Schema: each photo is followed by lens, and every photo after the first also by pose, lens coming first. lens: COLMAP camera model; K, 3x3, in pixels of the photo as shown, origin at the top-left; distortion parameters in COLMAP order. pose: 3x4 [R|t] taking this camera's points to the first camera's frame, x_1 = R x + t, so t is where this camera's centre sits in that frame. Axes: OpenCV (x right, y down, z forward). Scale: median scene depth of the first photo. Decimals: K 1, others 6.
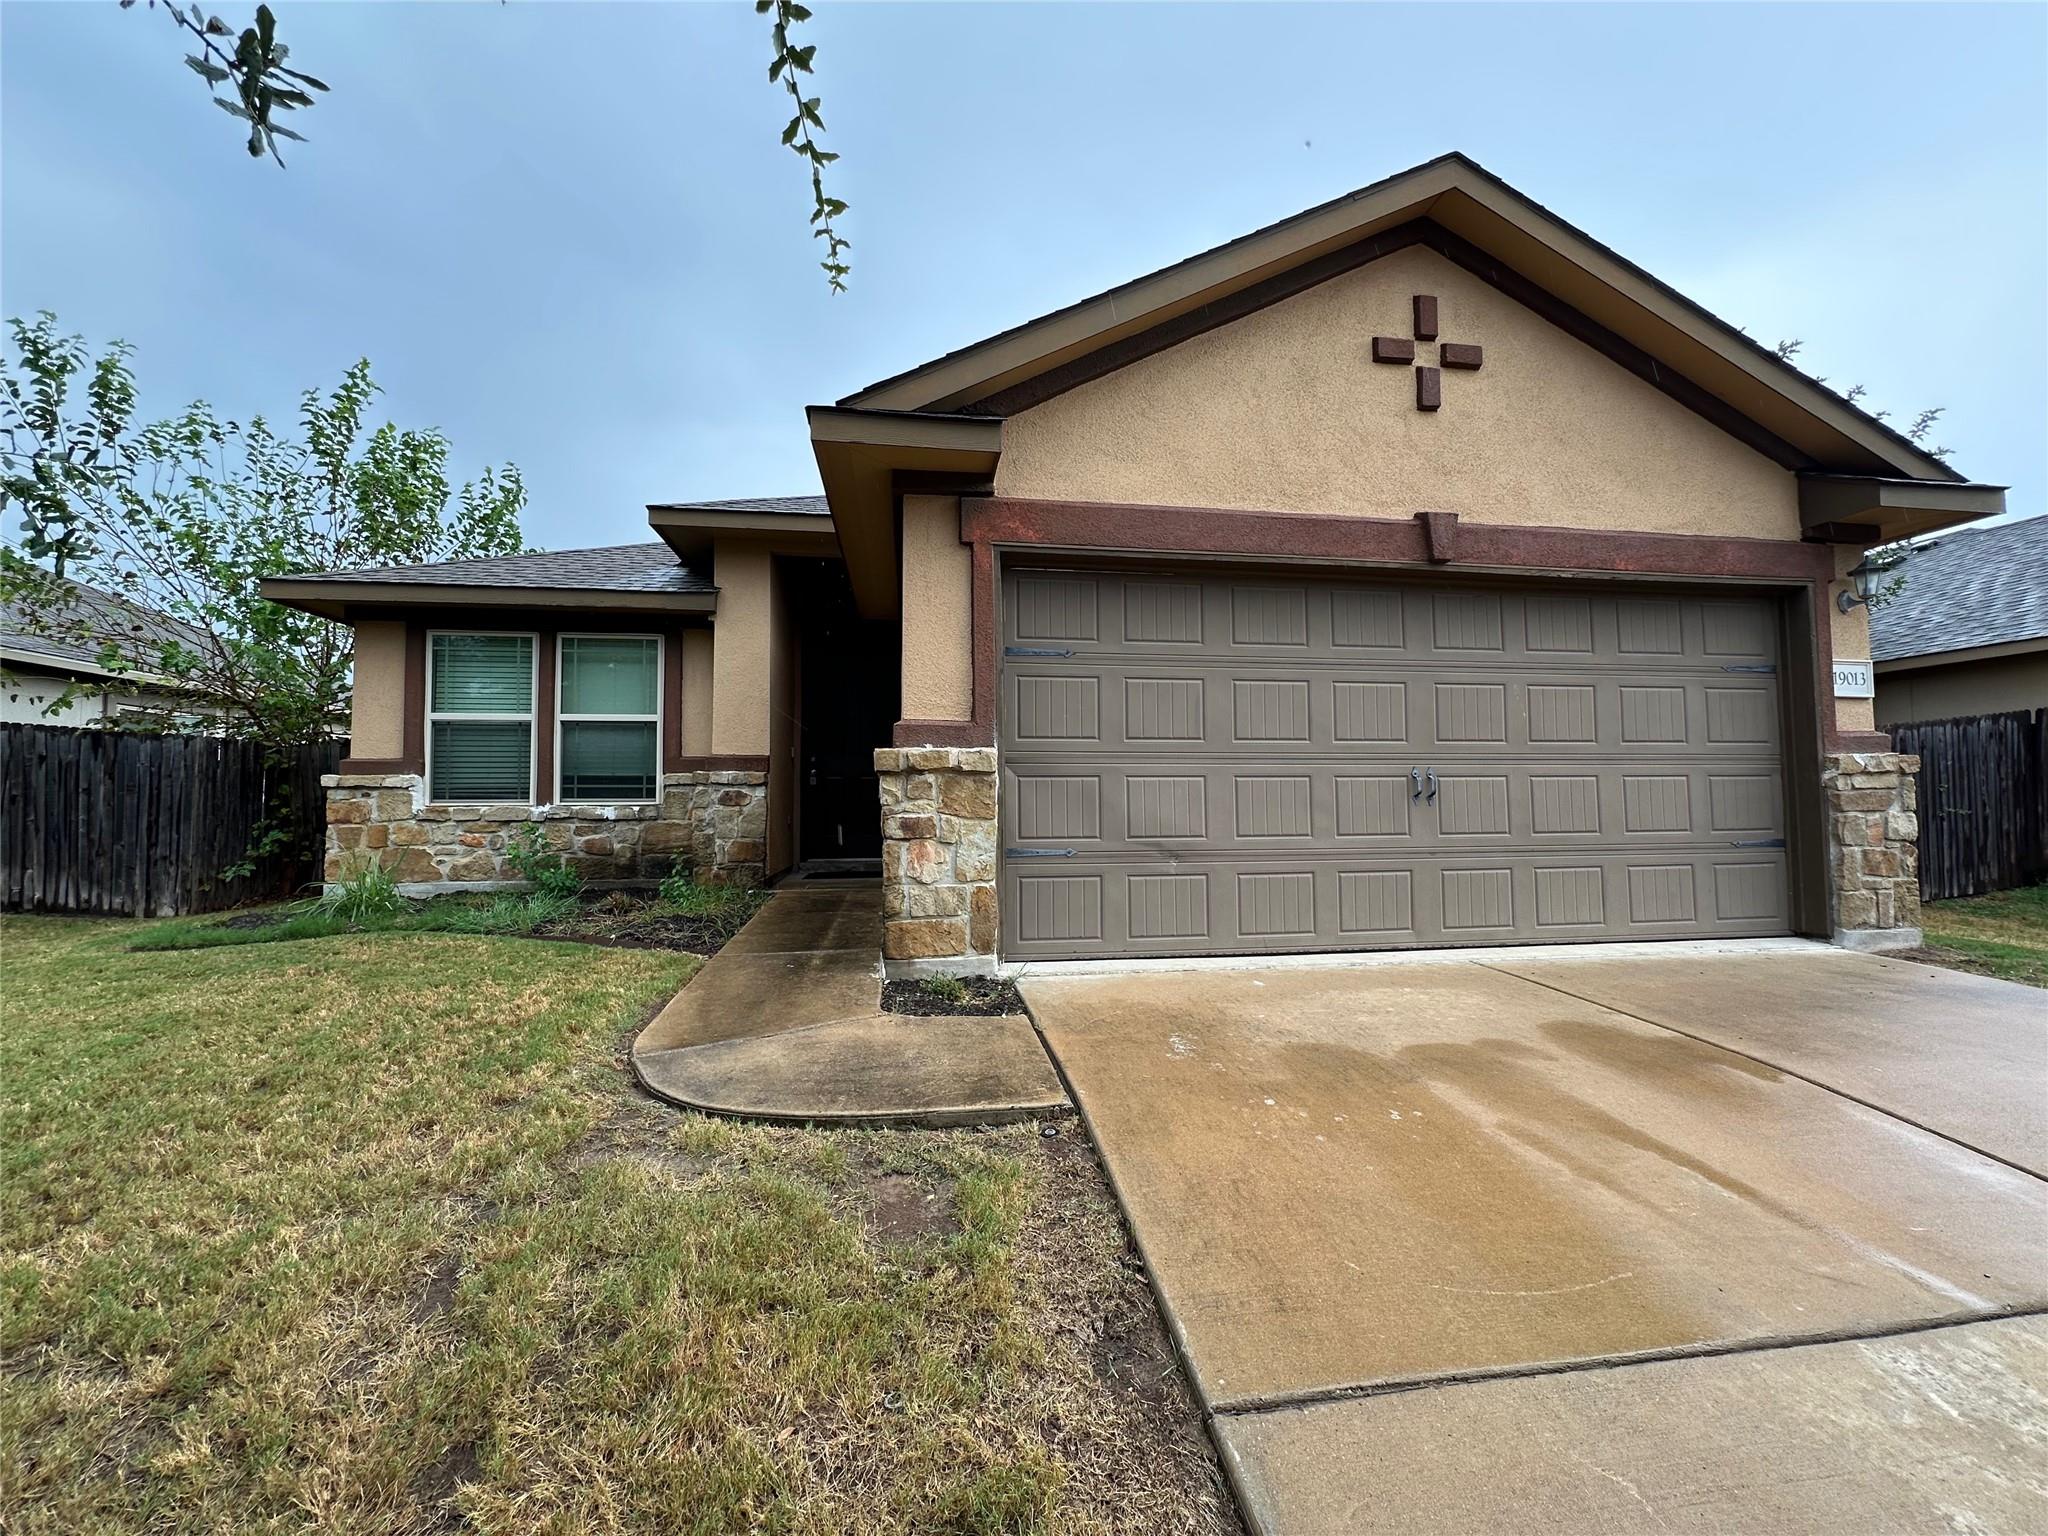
lens RADIAL K [[818.2, 0, 1015.4], [0, 818.2, 769.5], [0, 0, 1]] dist [-0.004117, 0.000884]
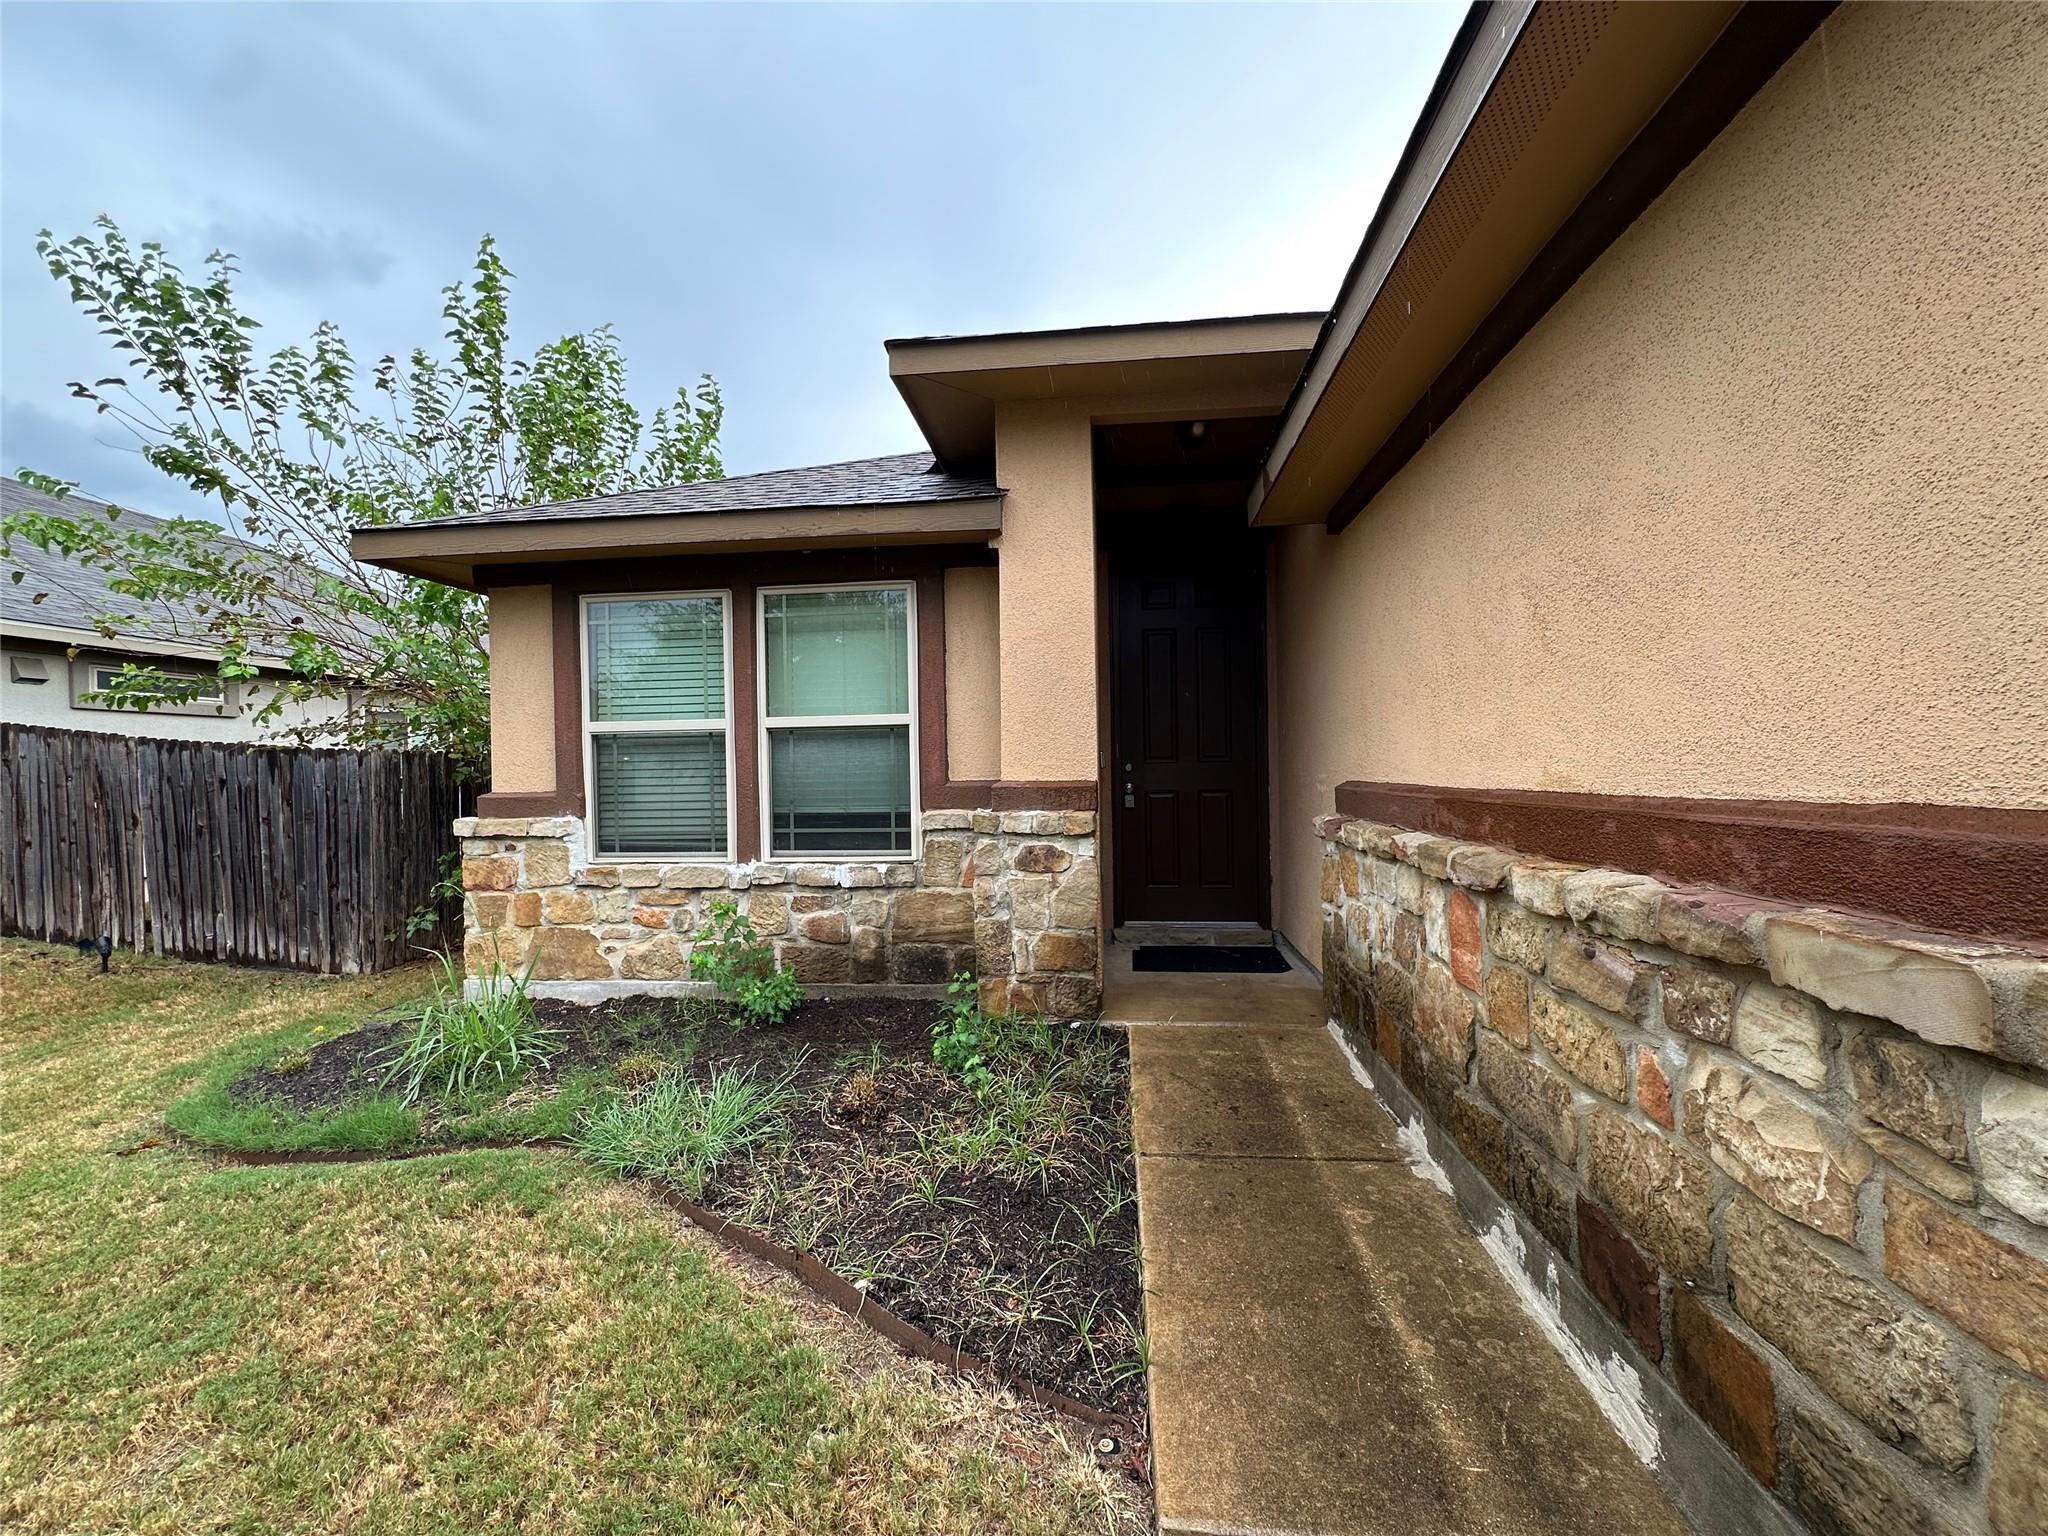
lens RADIAL K [[818.2, 0, 1025.4], [0, 818.2, 770.0], [0, 0, 1]] dist [-0.004117, 0.000884]
pose [[0.970692, -0.013048, -0.239974, -0.211668], [0.025559, 0.998467, 0.049098, -0.053764], [0.238965, -0.053793, 0.969537, 0.435103]]
